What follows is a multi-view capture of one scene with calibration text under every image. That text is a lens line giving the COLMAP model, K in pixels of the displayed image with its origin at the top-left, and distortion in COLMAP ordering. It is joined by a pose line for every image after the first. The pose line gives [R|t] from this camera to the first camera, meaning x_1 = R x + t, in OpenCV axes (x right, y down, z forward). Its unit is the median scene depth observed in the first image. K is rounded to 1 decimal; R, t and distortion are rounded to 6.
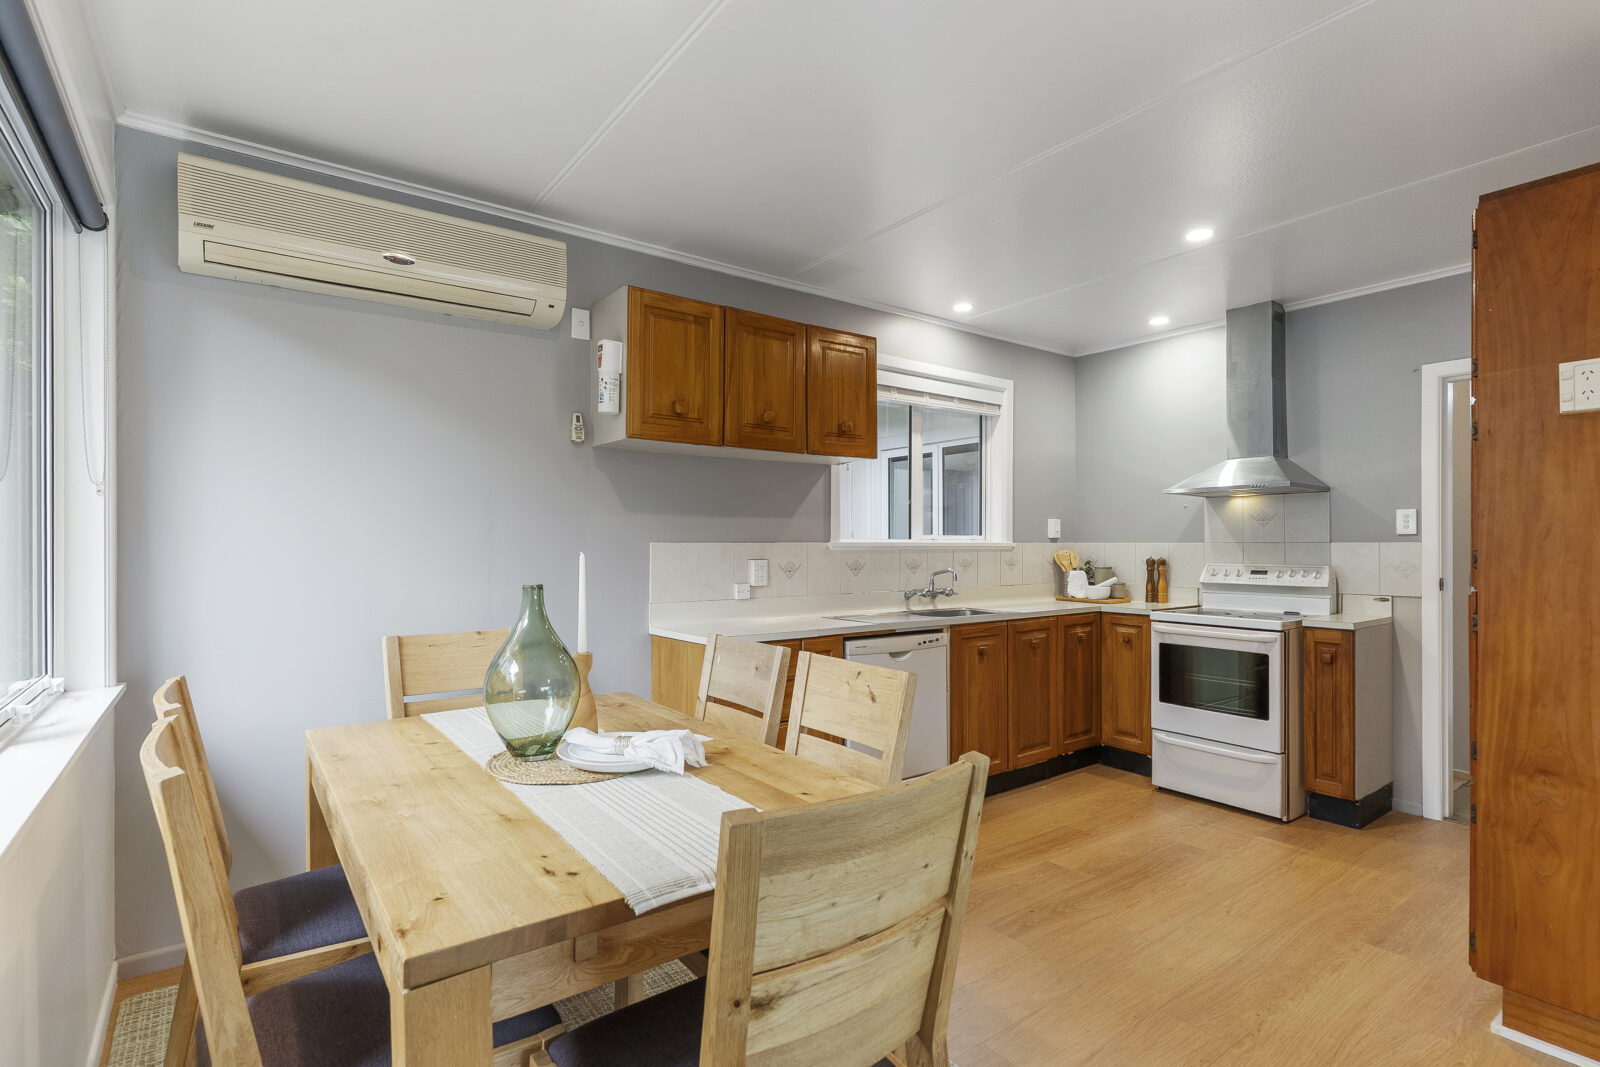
lens RADIAL K [[774.3, 0, 798.9], [0, 774.3, 540.0], [0, 0, 1]] dist [-0.000311, 0.000423]
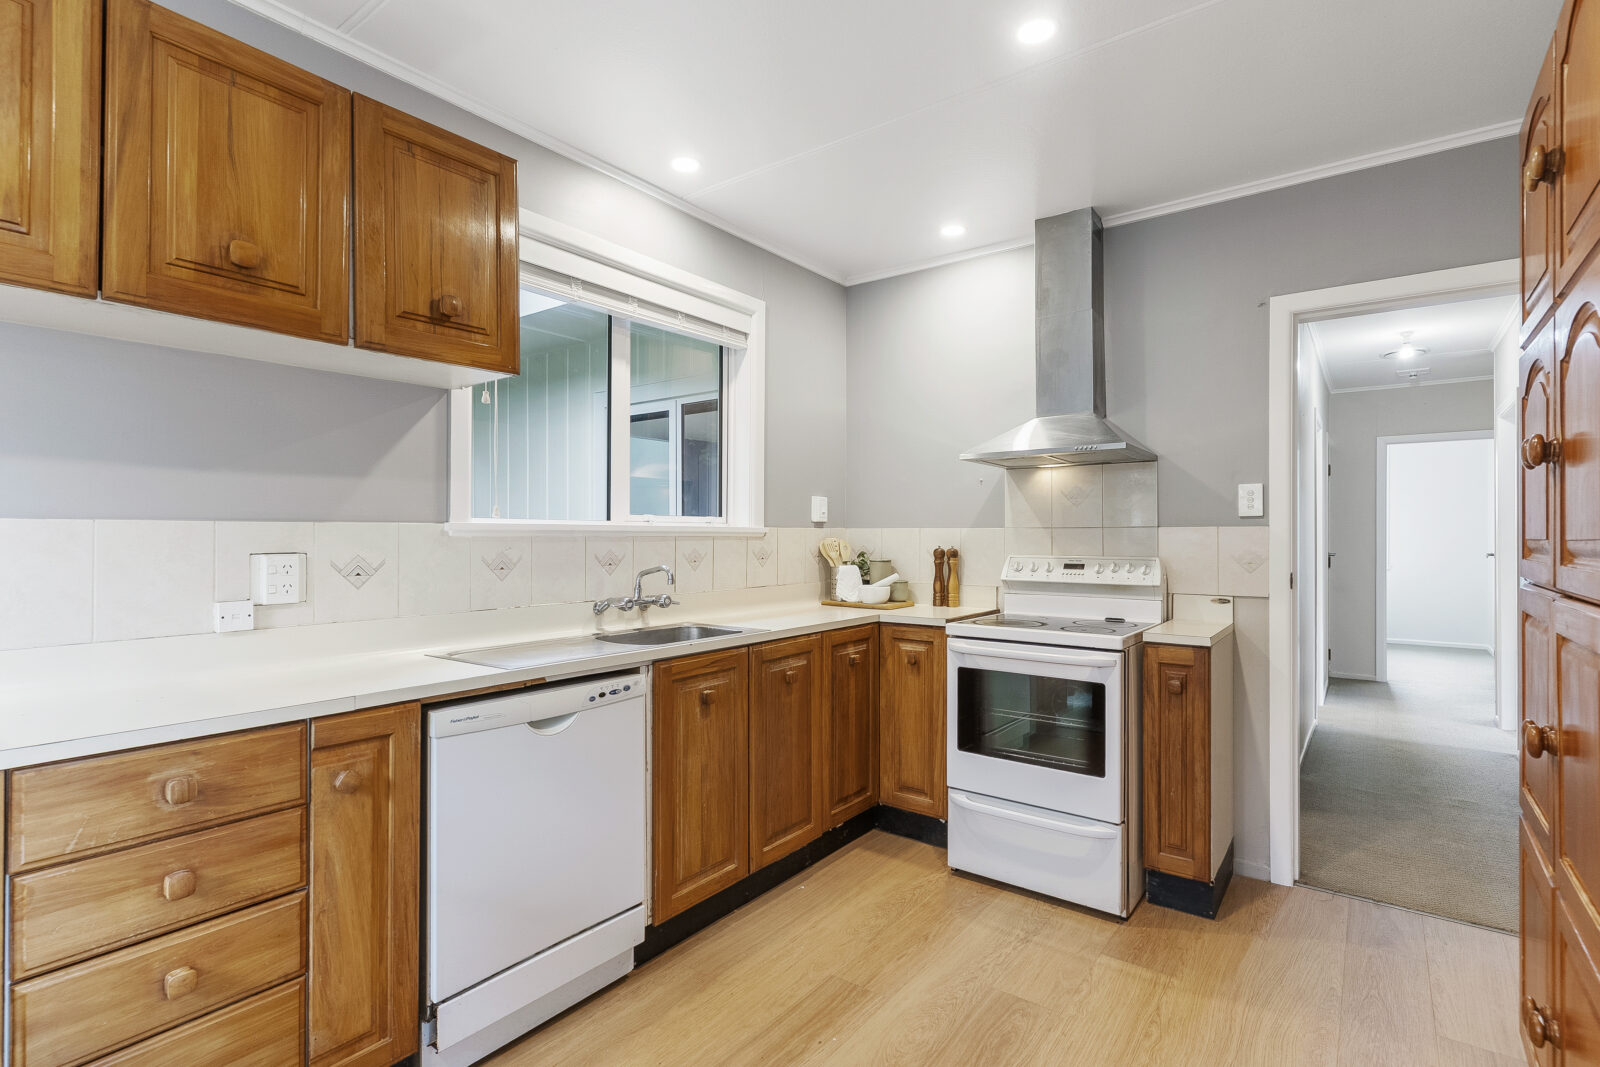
lens RADIAL K [[774.3, 0, 800.8], [0, 774.3, 531.4], [0, 0, 1]] dist [-0.000311, 0.000423]
pose [[0.958890, 0.002572, 0.283765, 0.122549], [-0.002602, 0.999997, -0.000271, 0.008344], [-0.283765, -0.000479, 0.958894, 0.352495]]
